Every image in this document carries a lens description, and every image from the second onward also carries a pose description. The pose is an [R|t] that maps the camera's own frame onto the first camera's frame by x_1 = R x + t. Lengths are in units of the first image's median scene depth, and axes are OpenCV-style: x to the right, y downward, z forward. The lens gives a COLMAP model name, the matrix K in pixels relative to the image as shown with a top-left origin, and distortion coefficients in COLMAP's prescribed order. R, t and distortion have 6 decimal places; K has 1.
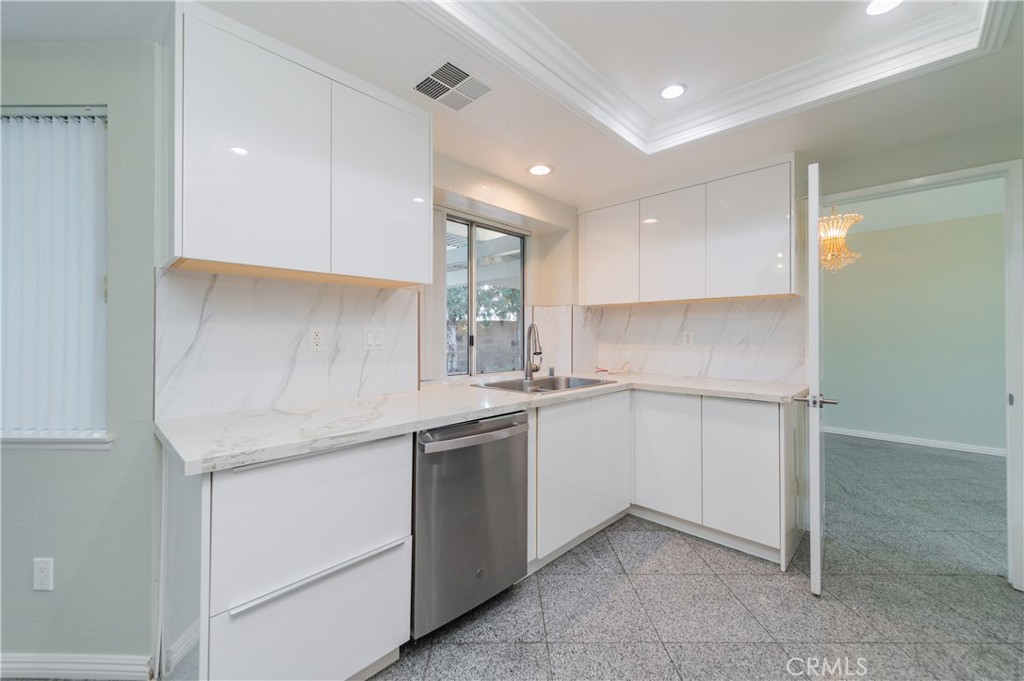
lens RADIAL K [[402.1, 0, 512.8], [0, 402.1, 340.2], [0, 0, 1]] dist [0.017734, -0.004099]
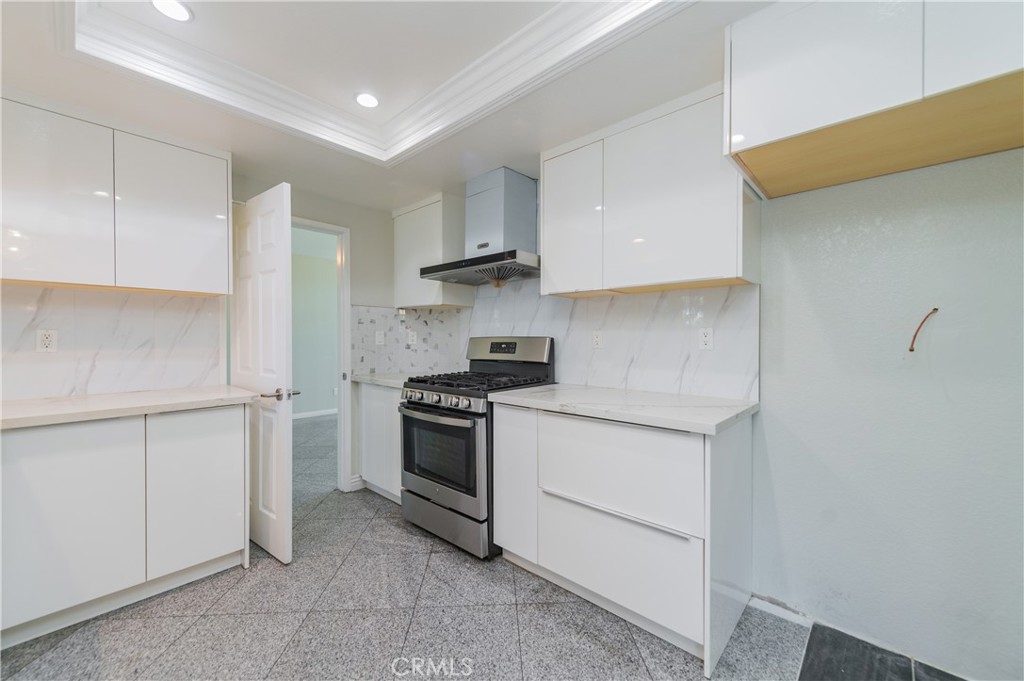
lens RADIAL K [[392.9, 0, 510.2], [0, 392.9, 350.9], [0, 0, 1]] dist [0.008056, -0.000442]
pose [[-0.012329, -0.033799, 0.999353, -0.308441], [0.012415, 0.999346, 0.033952, -0.000989], [-0.999847, 0.012826, -0.011901, 0.337029]]
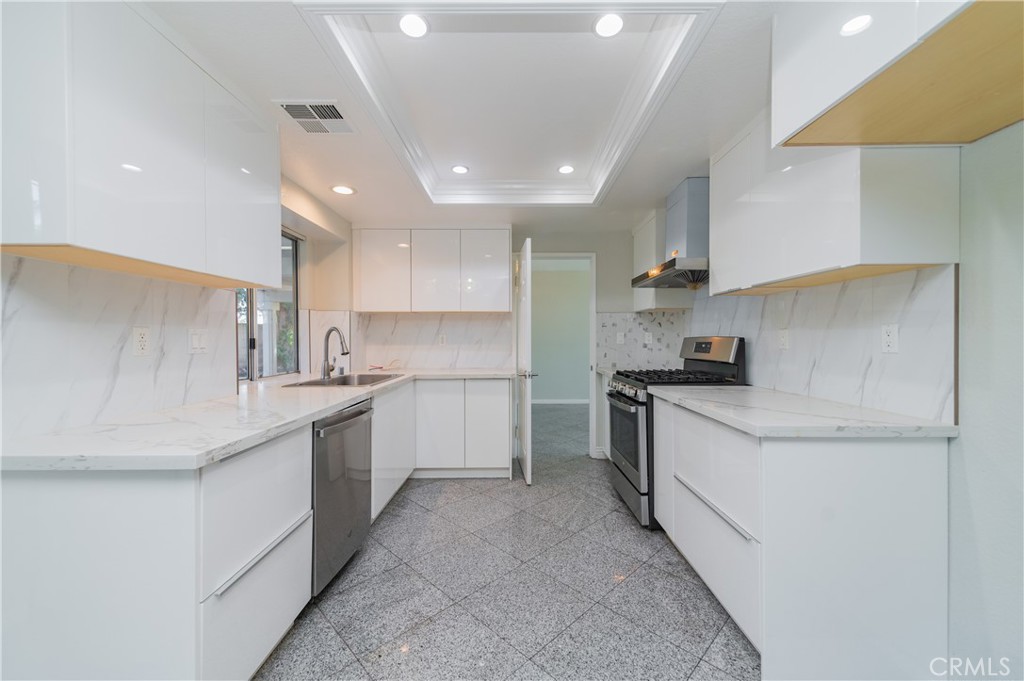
lens RADIAL K [[382.9, 0, 517.2], [0, 382.9, 357.7], [0, 0, 1]] dist [0.016491, -0.000041]
pose [[0.719875, -0.037338, 0.693099, -0.372457], [0.011327, 0.999051, 0.042055, 0.004519], [-0.694012, -0.022424, 0.719615, -0.128163]]
